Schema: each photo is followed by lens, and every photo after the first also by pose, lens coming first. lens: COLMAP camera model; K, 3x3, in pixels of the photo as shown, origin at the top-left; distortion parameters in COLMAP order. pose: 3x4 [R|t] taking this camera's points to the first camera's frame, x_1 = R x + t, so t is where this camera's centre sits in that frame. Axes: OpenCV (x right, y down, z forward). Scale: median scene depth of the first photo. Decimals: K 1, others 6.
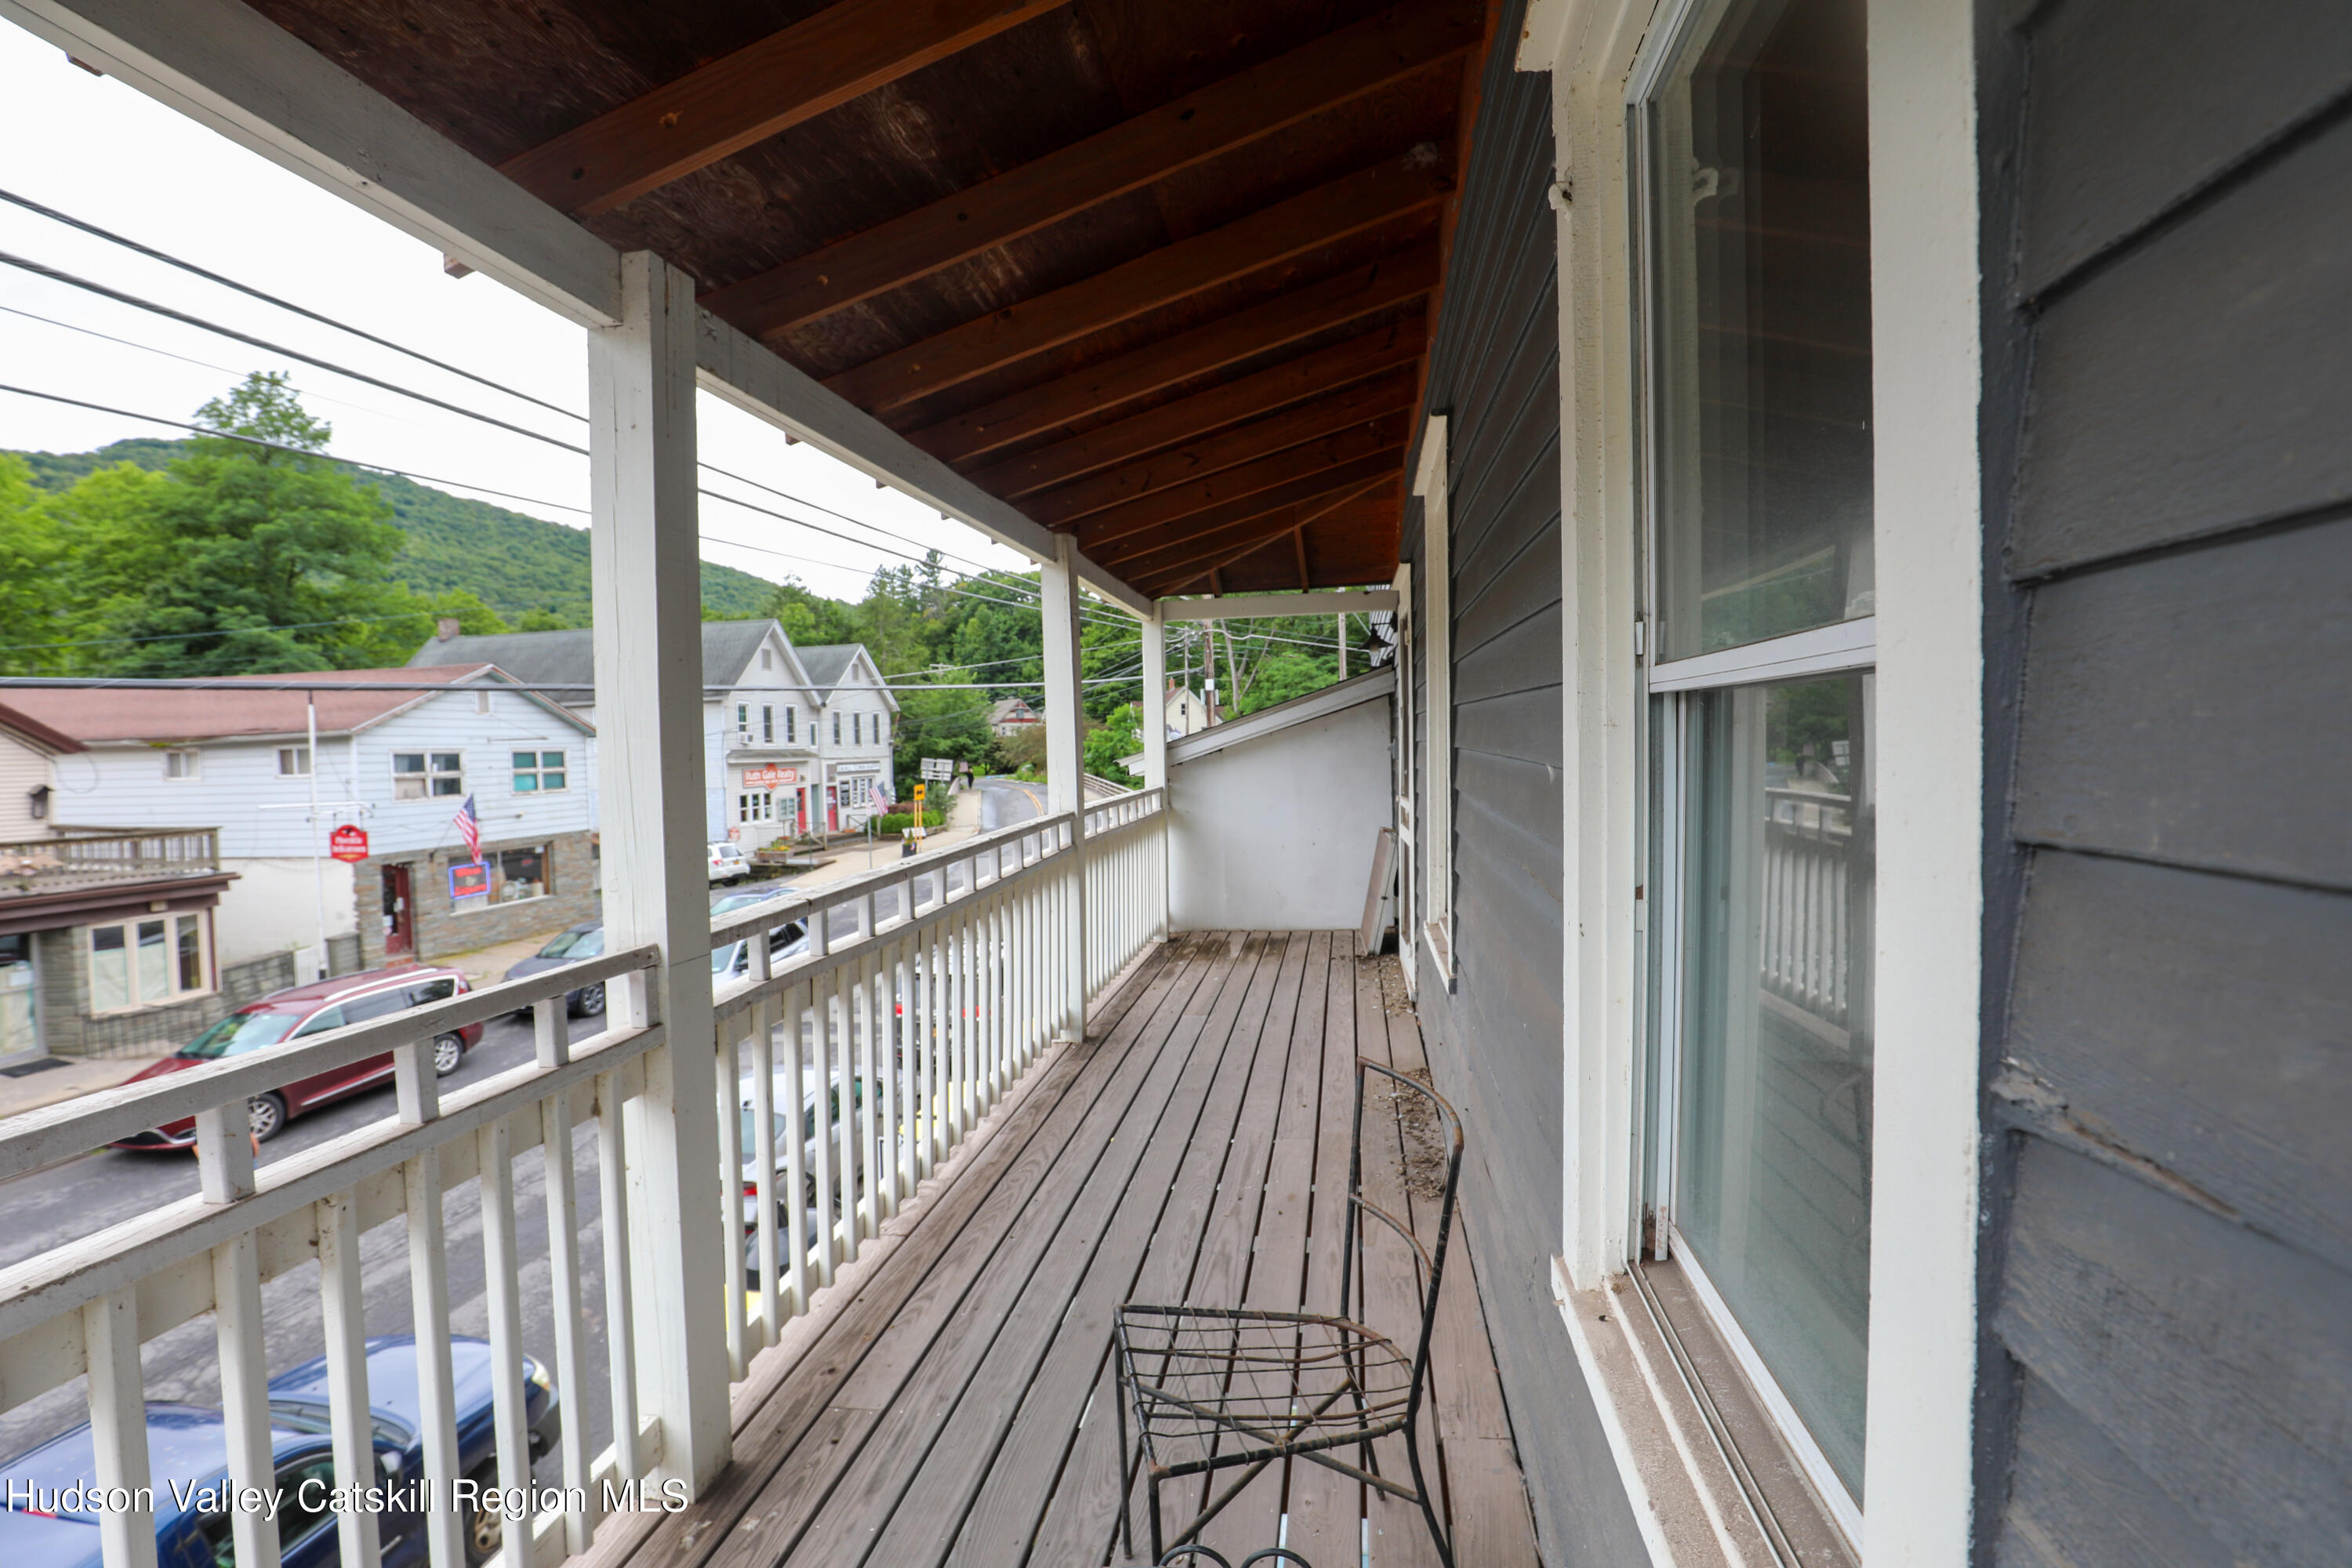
lens RADIAL K [[1049.8, 0, 1176.3], [0, 1049.8, 789.4], [0, 0, 1]] dist [0.005543, 0.000264]
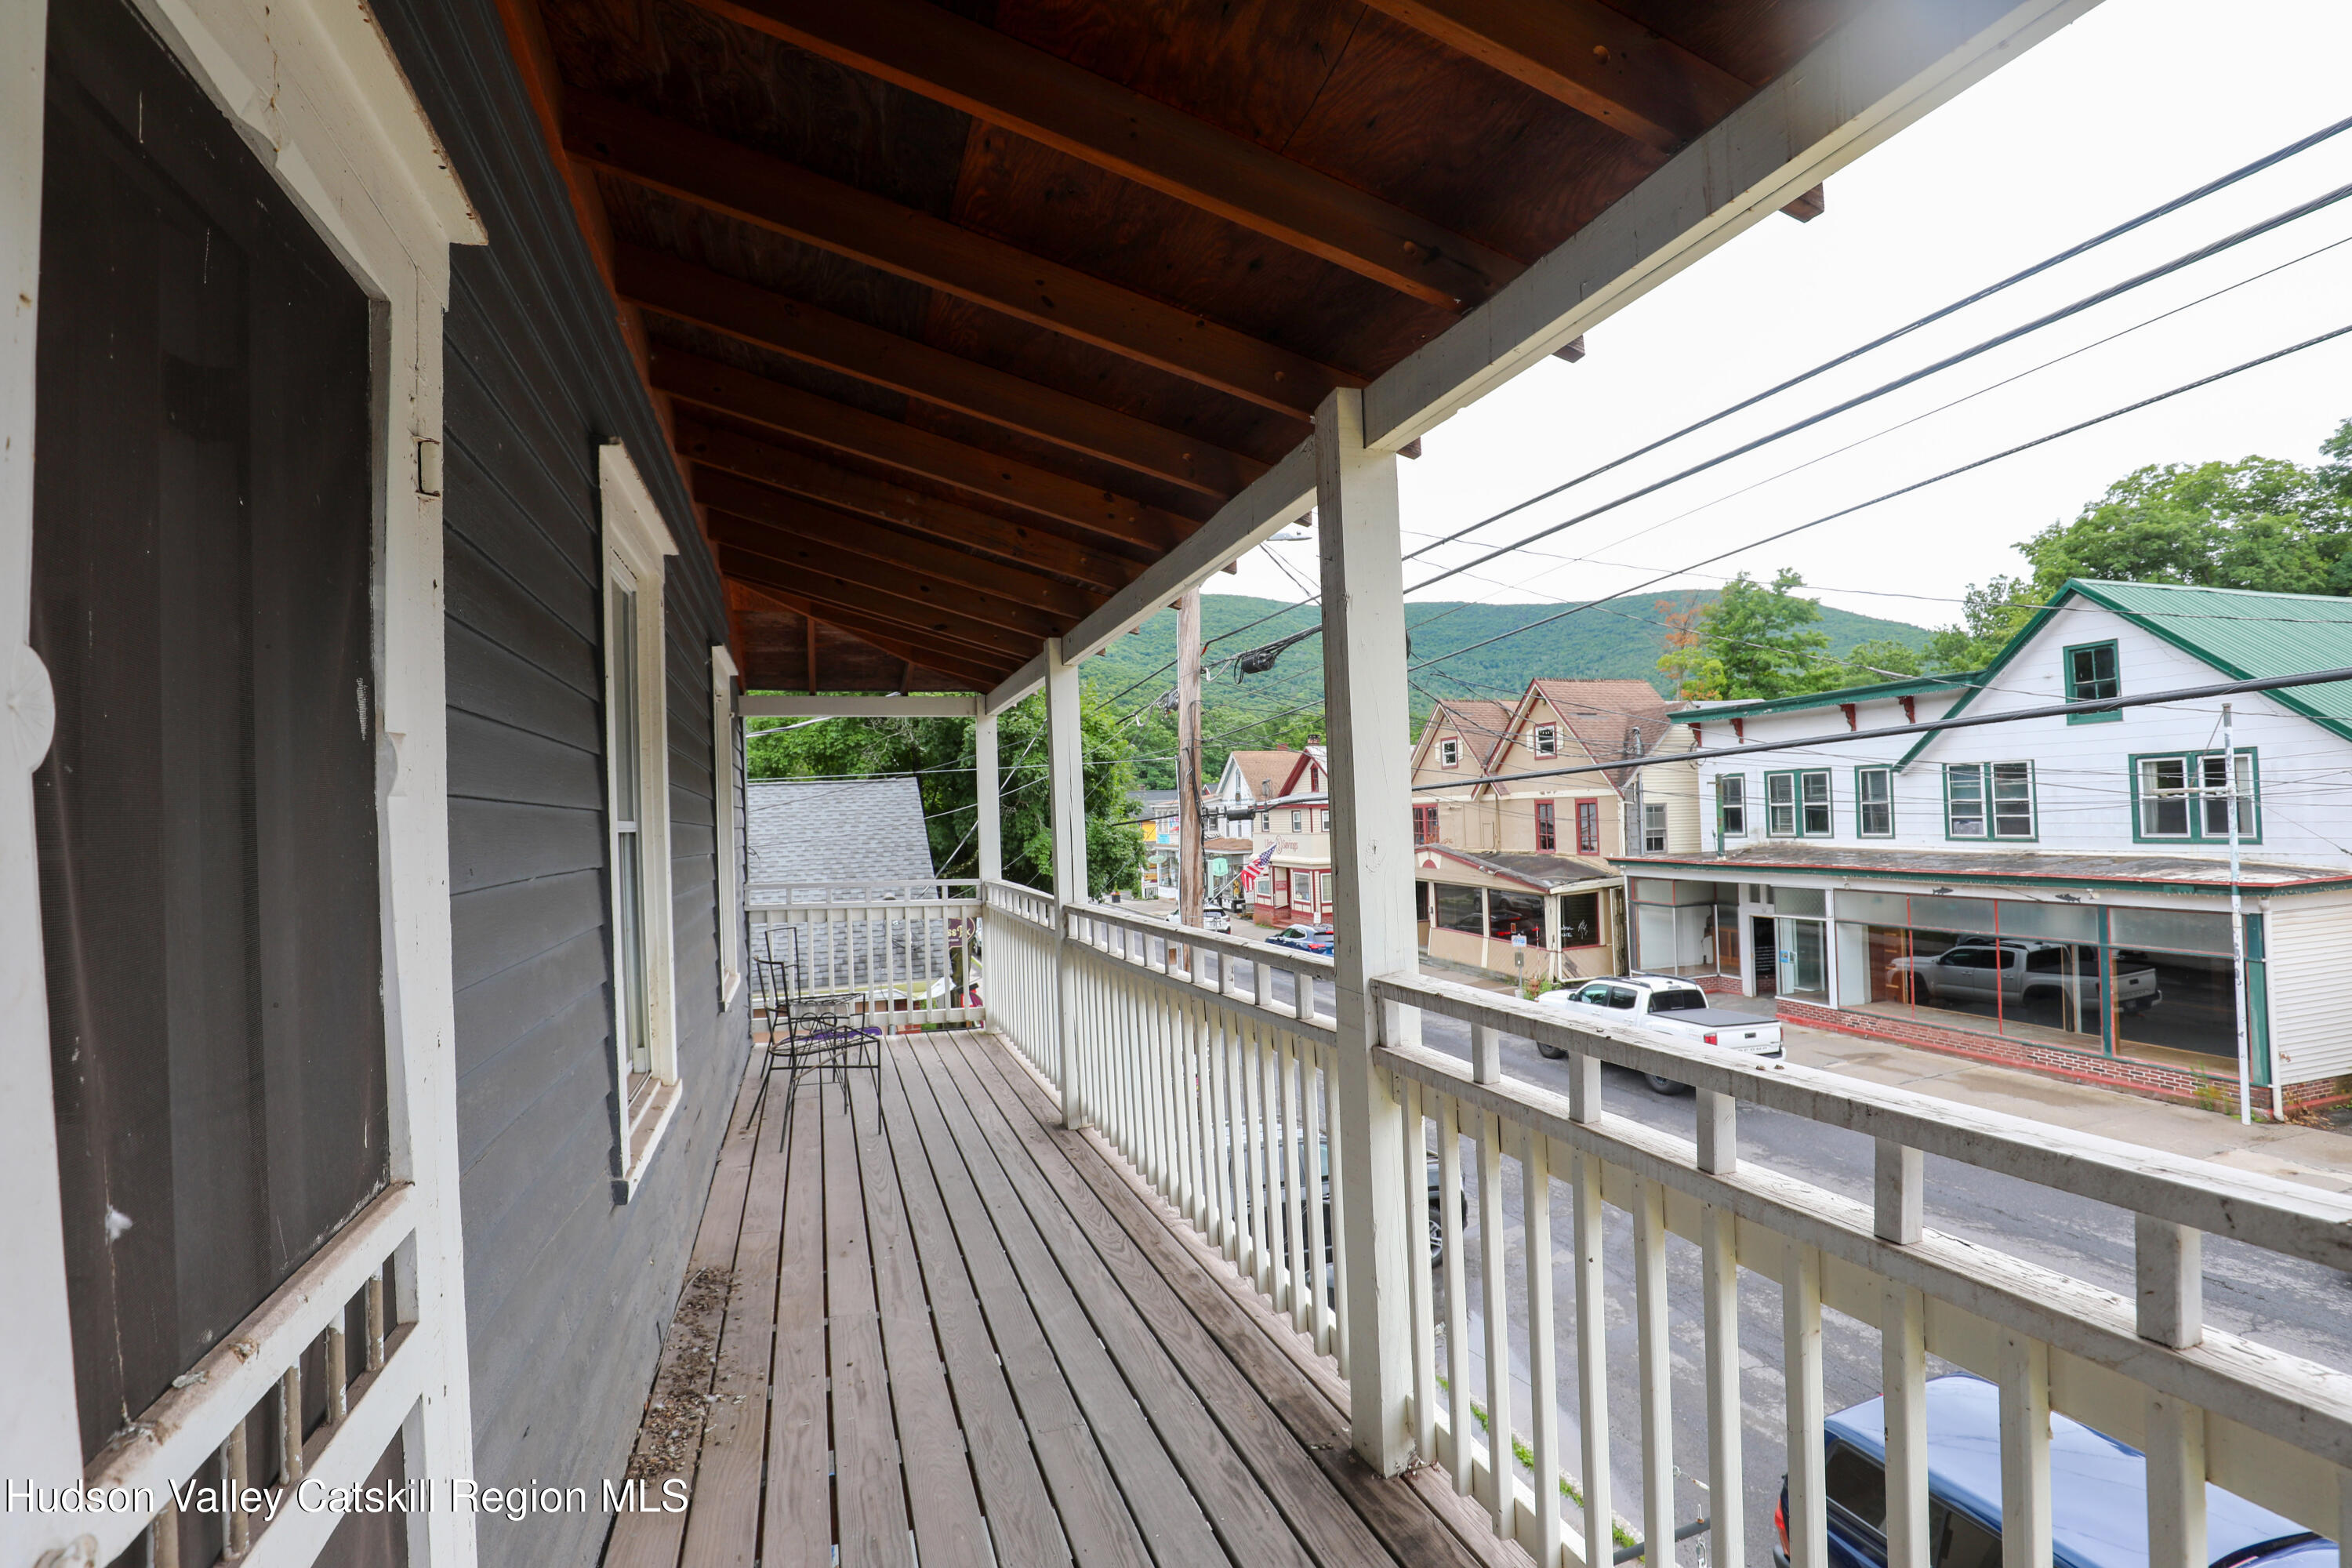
lens RADIAL K [[1049.8, 0, 1177.2], [0, 1049.8, 800.0], [0, 0, 1]] dist [0.005543, 0.000264]
pose [[-0.875066, 0.049818, -0.481433, 0.269559], [0.034723, 0.998587, 0.040220, -0.110131], [0.482756, 0.018479, -0.875560, 1.840853]]
